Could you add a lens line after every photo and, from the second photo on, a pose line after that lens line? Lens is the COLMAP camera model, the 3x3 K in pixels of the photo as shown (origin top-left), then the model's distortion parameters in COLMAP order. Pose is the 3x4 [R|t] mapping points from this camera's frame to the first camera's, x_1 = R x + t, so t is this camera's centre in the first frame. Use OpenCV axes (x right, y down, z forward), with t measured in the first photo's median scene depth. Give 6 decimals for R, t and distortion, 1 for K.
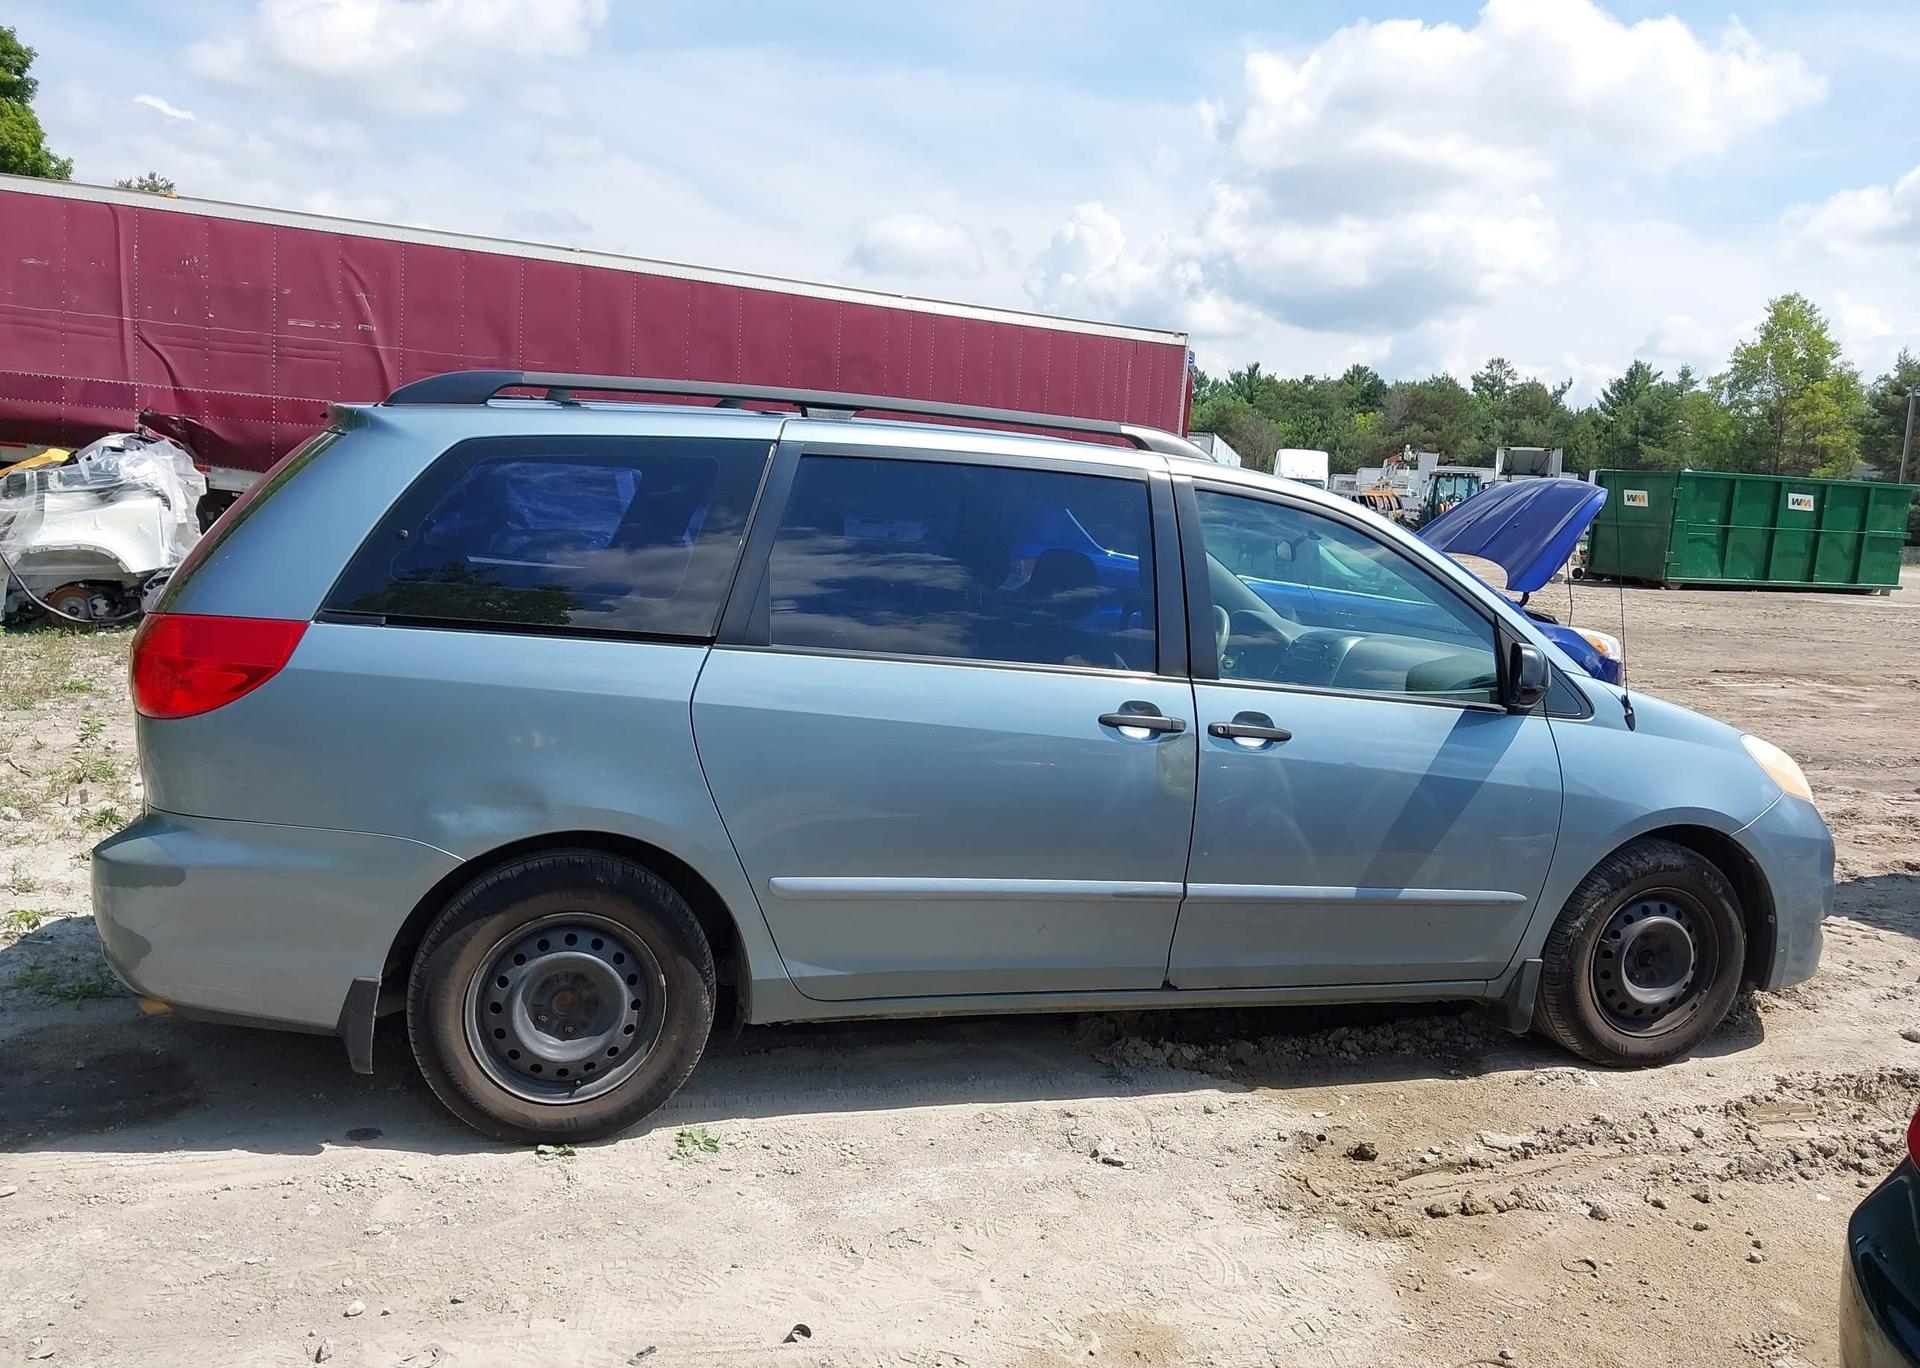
lens RADIAL K [[1544.3, 0, 929.6], [0, 1544.3, 657.8], [0, 0, 1]] dist [0.014045, -0.014028]
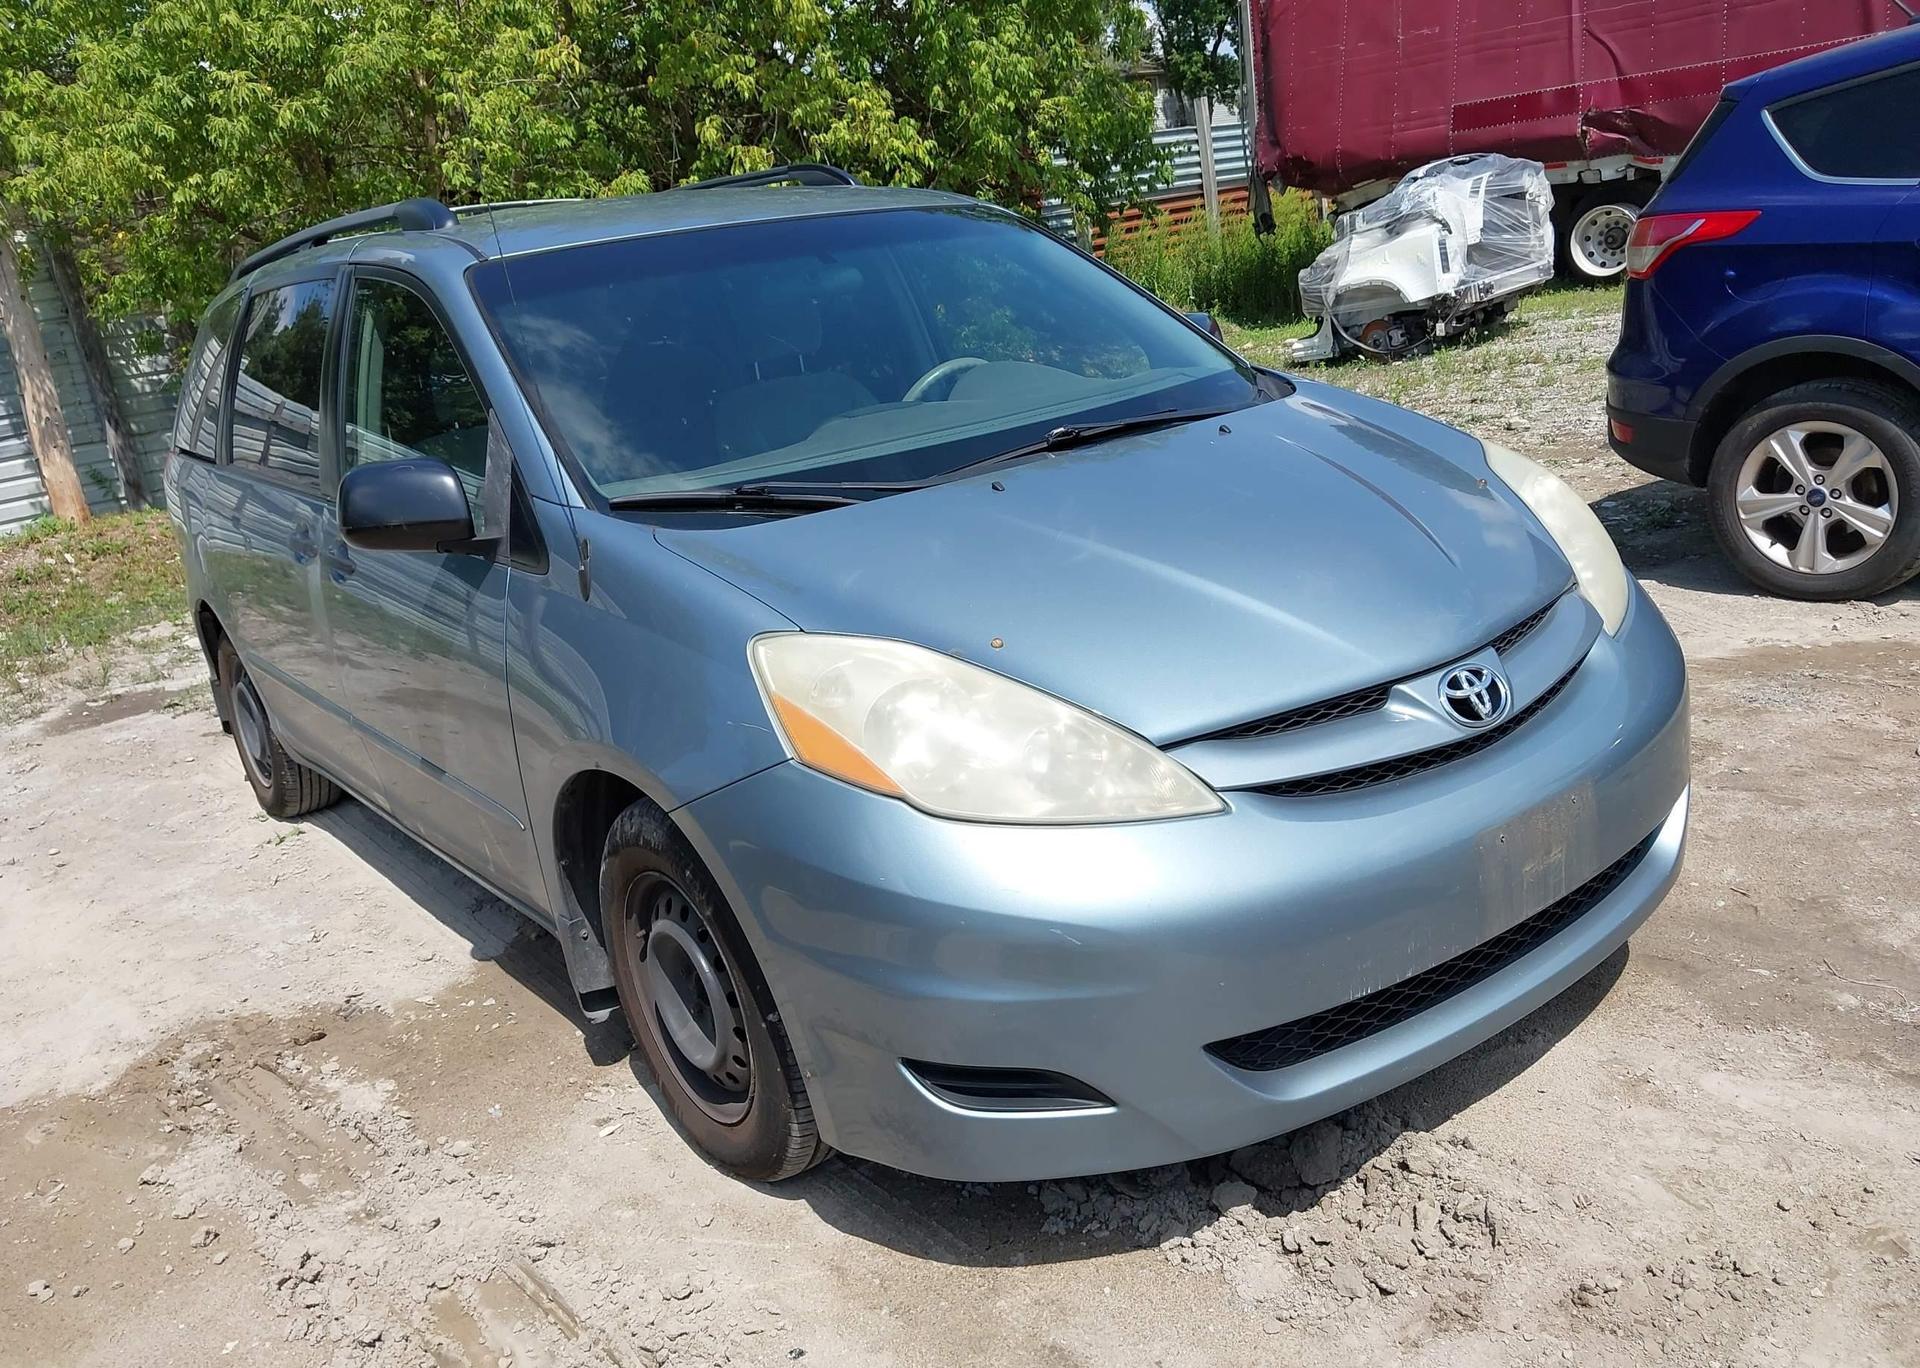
lens RADIAL K [[1544.3, 0, 946.3], [0, 1544.3, 686.3], [0, 0, 1]] dist [0.014045, -0.014028]
pose [[0.315824, 0.151656, -0.936619, 0.394204], [0.061584, 0.981785, 0.179735, -0.007354], [0.946817, -0.114445, 0.300732, 0.353655]]
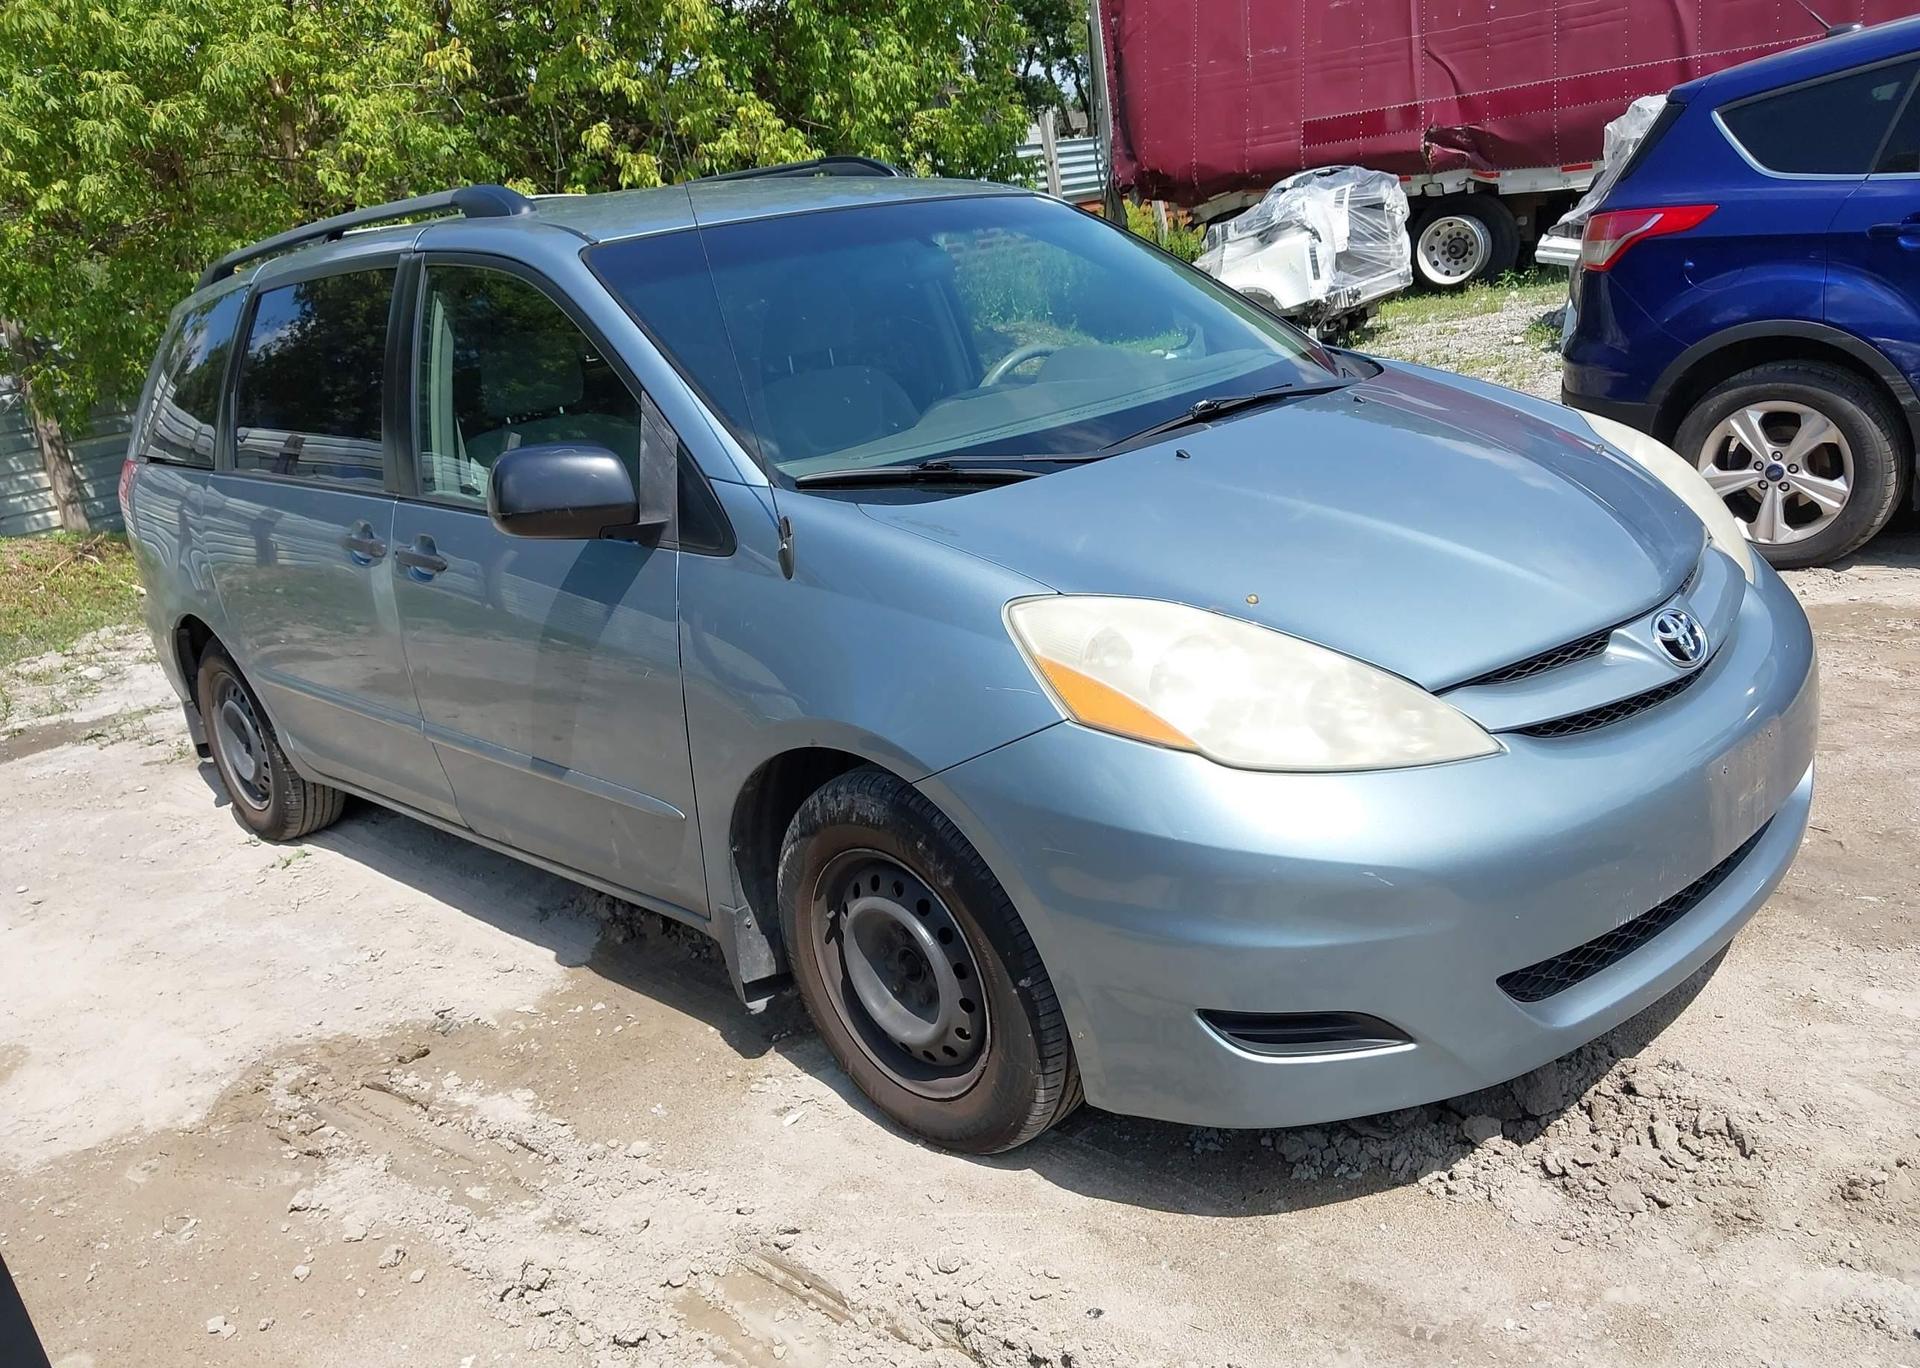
lens RADIAL K [[1544.3, 0, 944.0], [0, 1544.3, 686.5], [0, 0, 1]] dist [0.014045, -0.014028]
pose [[0.426829, 0.127255, -0.895334, 0.375776], [0.076895, 0.981357, 0.176139, -0.004447], [0.901057, -0.144028, 0.409086, 0.301187]]
